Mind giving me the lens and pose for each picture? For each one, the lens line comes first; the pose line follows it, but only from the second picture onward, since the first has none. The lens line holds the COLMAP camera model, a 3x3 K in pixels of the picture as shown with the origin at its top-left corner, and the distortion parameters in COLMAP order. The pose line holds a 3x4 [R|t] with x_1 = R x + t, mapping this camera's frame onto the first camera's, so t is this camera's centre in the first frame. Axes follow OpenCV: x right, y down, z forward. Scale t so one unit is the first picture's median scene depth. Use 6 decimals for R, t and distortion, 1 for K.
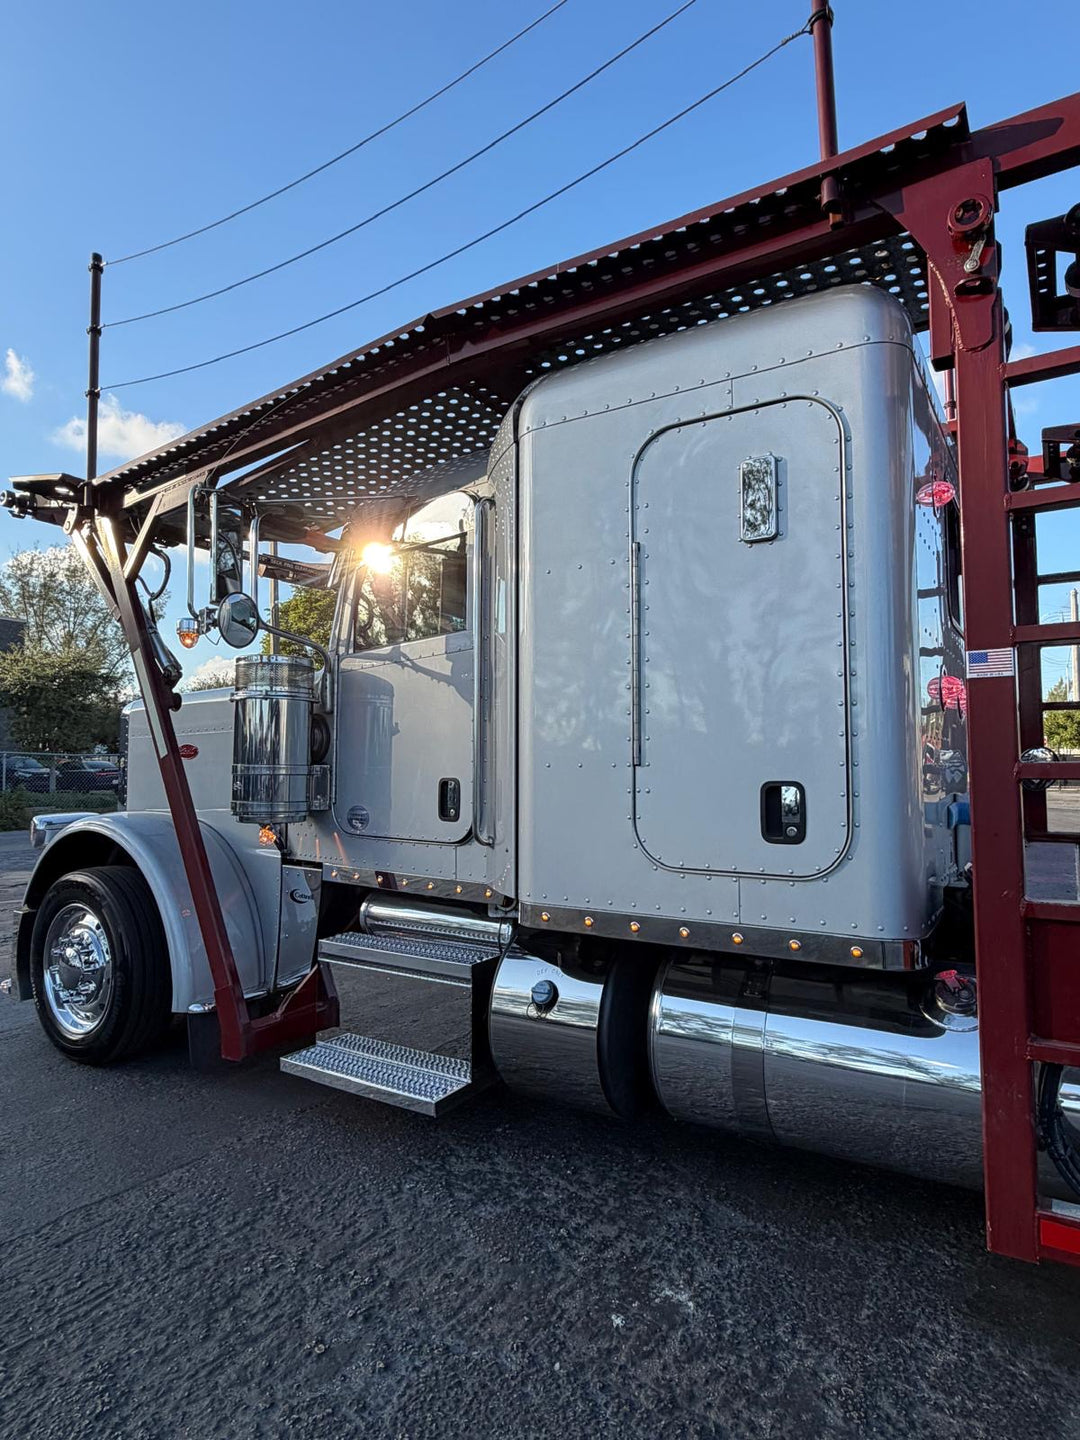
lens RADIAL K [[826.8, 0, 535.7], [0, 826.8, 718.4], [0, 0, 1]] dist [-0.004109, -0.001408]
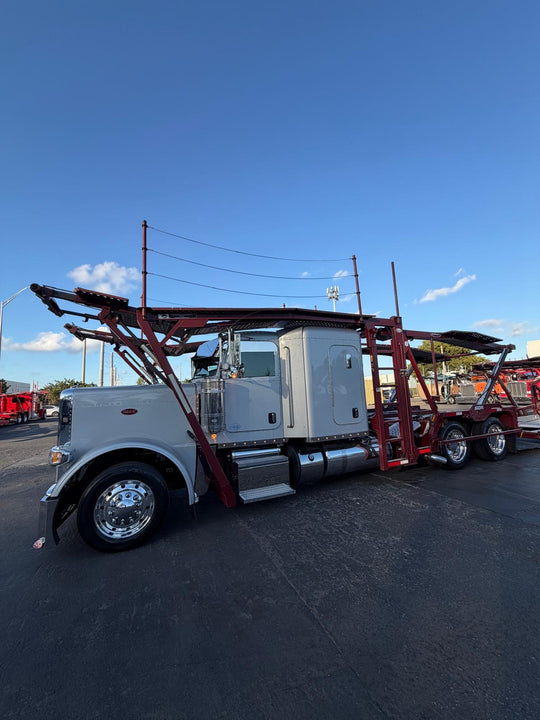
lens RADIAL K [[289.9, 0, 268.5], [0, 289.9, 357.7], [0, 0, 1]] dist [-0.000155, 0.000038]
pose [[0.535333, 0.090205, 0.839811, -1.532739], [-0.008031, 0.994780, -0.101731, -0.058862], [-0.844603, 0.047715, 0.533263, 0.295622]]
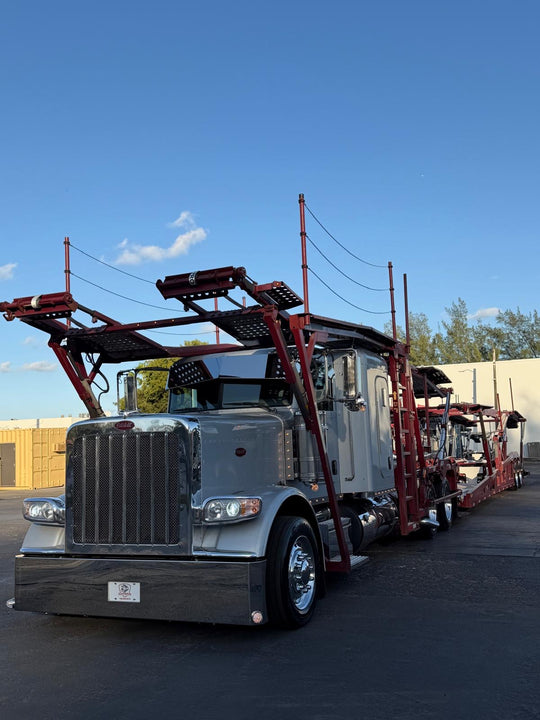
lens RADIAL K [[701.2, 0, 270.0], [0, 701.2, 360.0], [0, 0, 1]] dist [0.067380, -0.018868]
pose [[-0.148637, 0.129522, 0.980373, -3.041661], [-0.029491, 0.990364, -0.135313, 0.074394], [-0.988452, -0.049025, -0.143385, 1.877471]]
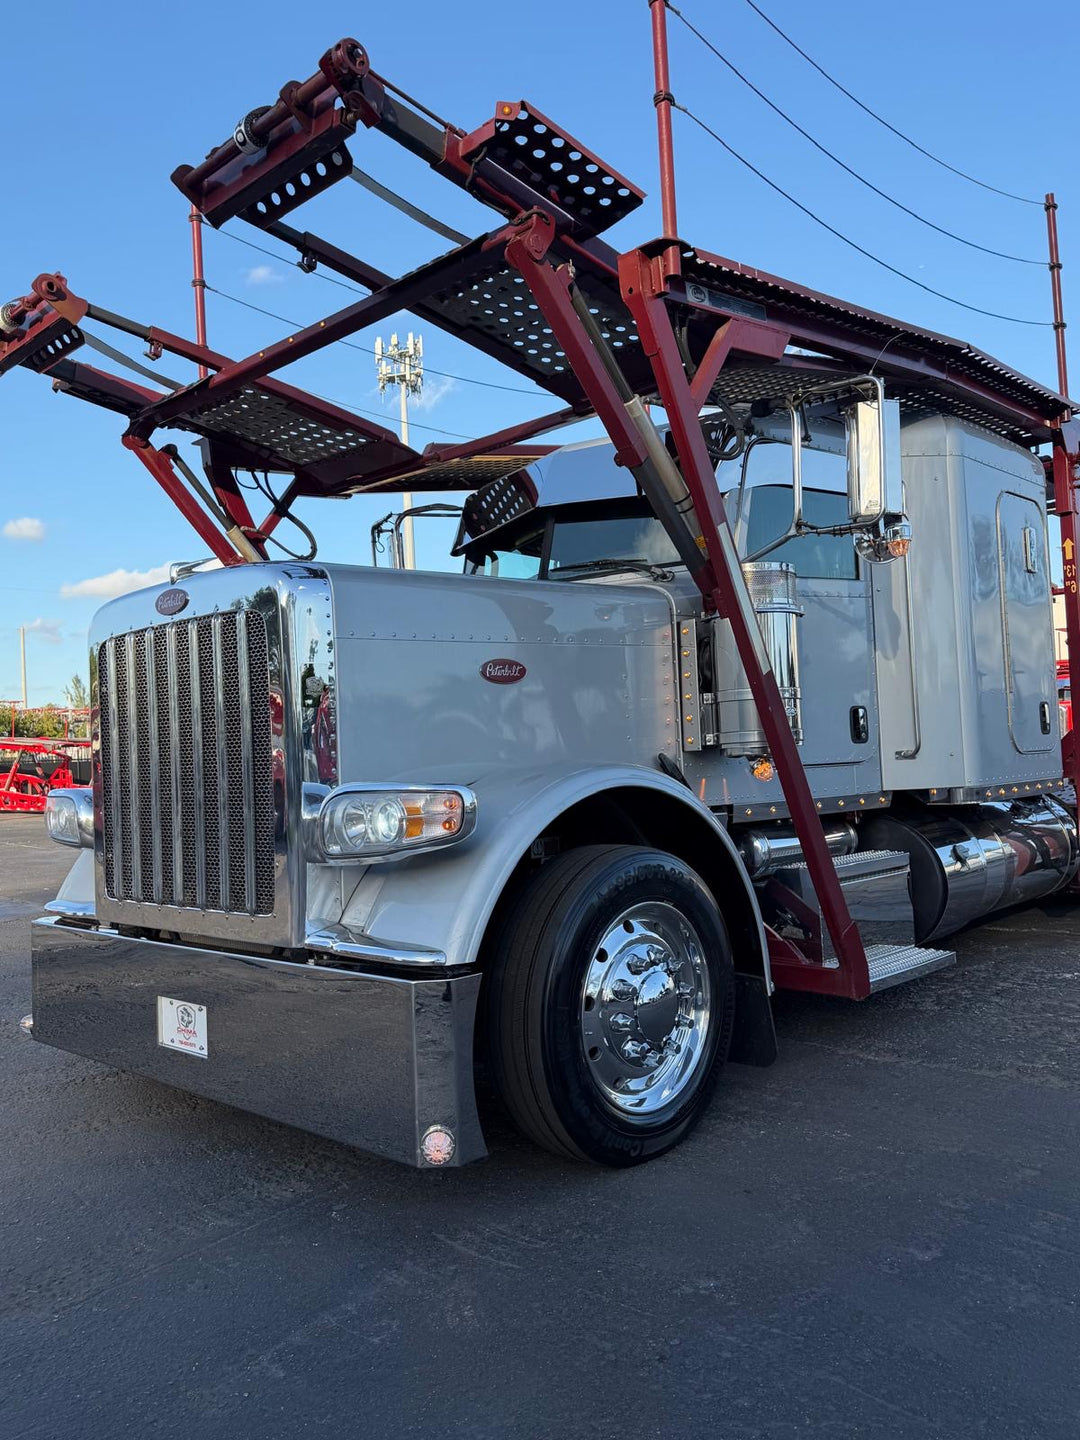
lens RADIAL K [[1112.6, 0, 543.2], [0, 1112.6, 730.6], [0, 0, 1]] dist [0.129364, -0.220333]
pose [[0.191211, 0.009743, 0.981501, -2.022135], [-0.018436, 0.999810, -0.006334, 0.144545], [-0.981376, -0.016884, 0.191354, 1.317852]]
